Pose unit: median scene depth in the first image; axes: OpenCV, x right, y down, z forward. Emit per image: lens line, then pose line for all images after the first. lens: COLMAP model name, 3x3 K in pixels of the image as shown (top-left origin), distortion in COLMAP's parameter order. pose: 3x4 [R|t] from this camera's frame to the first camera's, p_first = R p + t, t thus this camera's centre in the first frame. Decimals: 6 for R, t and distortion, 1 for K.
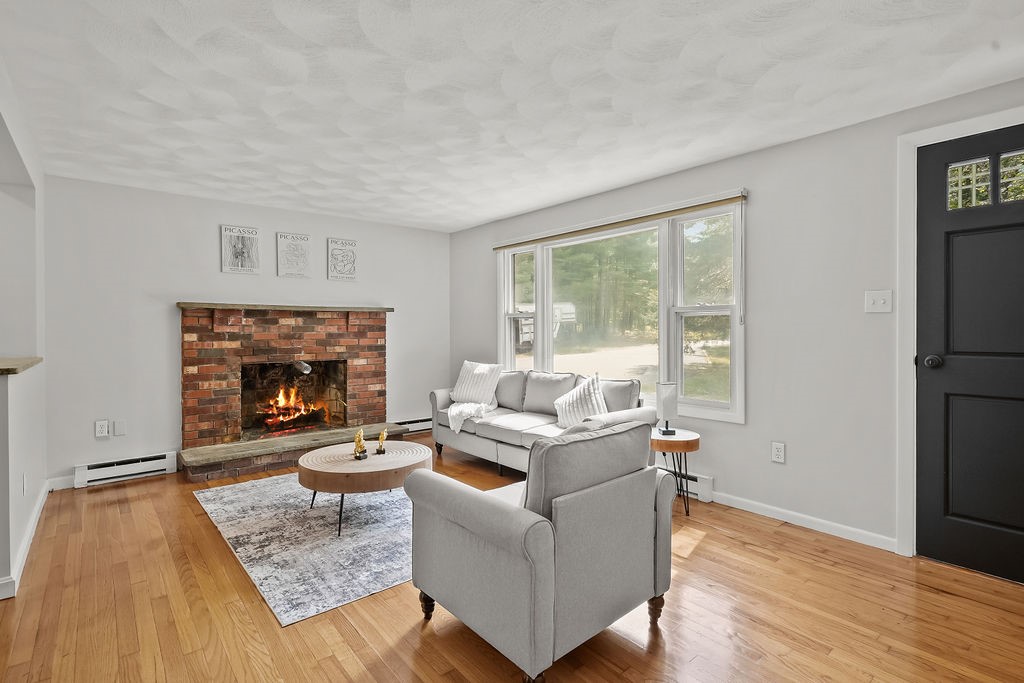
lens RADIAL K [[497.6, 0, 517.3], [0, 497.6, 335.4], [0, 0, 1]] dist [-0.005149, 0.002458]
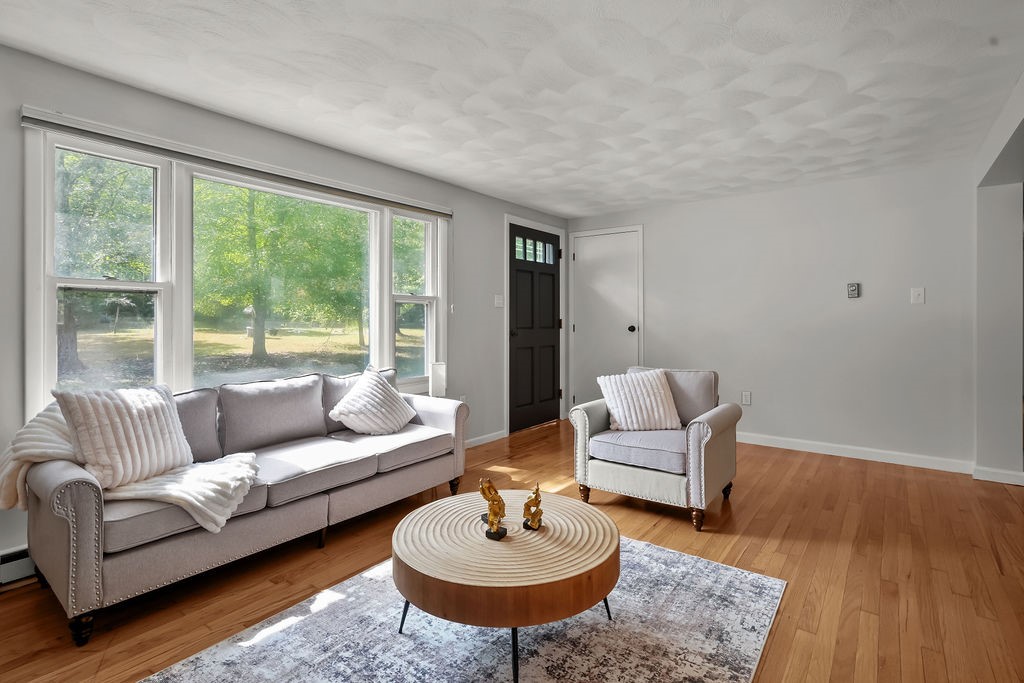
lens RADIAL K [[497.6, 0, 520.0], [0, 497.6, 318.2], [0, 0, 1]] dist [-0.005149, 0.002458]
pose [[-0.226019, 0.008979, 0.974081, -0.610591], [0.014860, 0.999873, -0.005769, 0.003253], [-0.974009, 0.013171, -0.226124, 0.786584]]
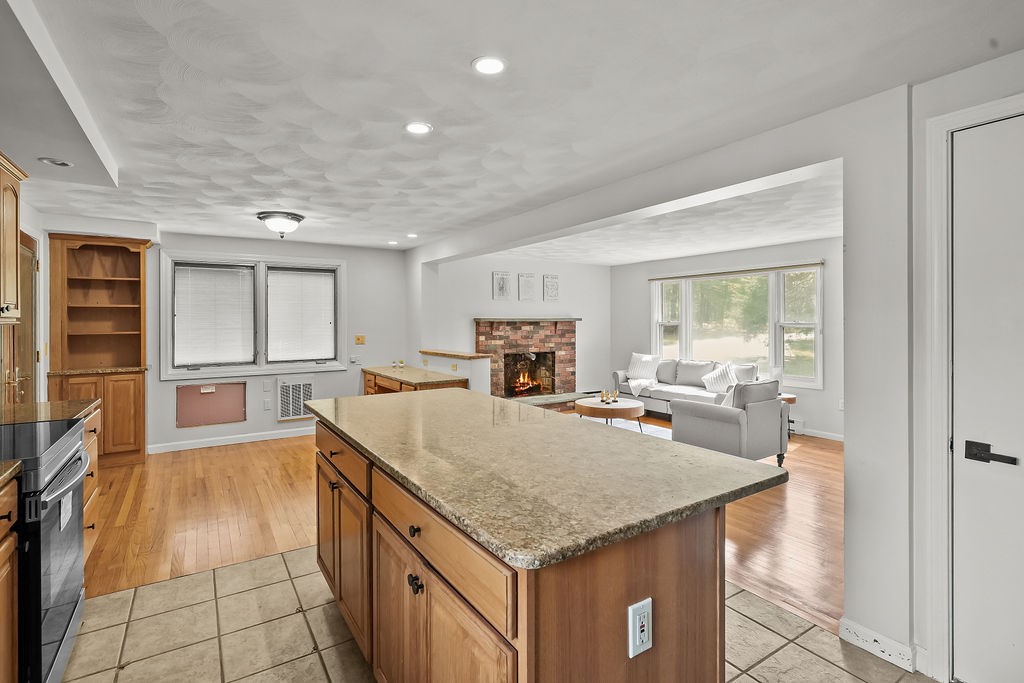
lens RADIAL K [[497.6, 0, 515.5], [0, 497.6, 324.5], [0, 0, 1]] dist [-0.005149, 0.002458]
pose [[0.990750, 0.000843, -0.135698, -0.278183], [-0.001345, 0.999993, -0.003612, -0.034890], [0.135694, 0.003761, 0.990744, -0.648708]]
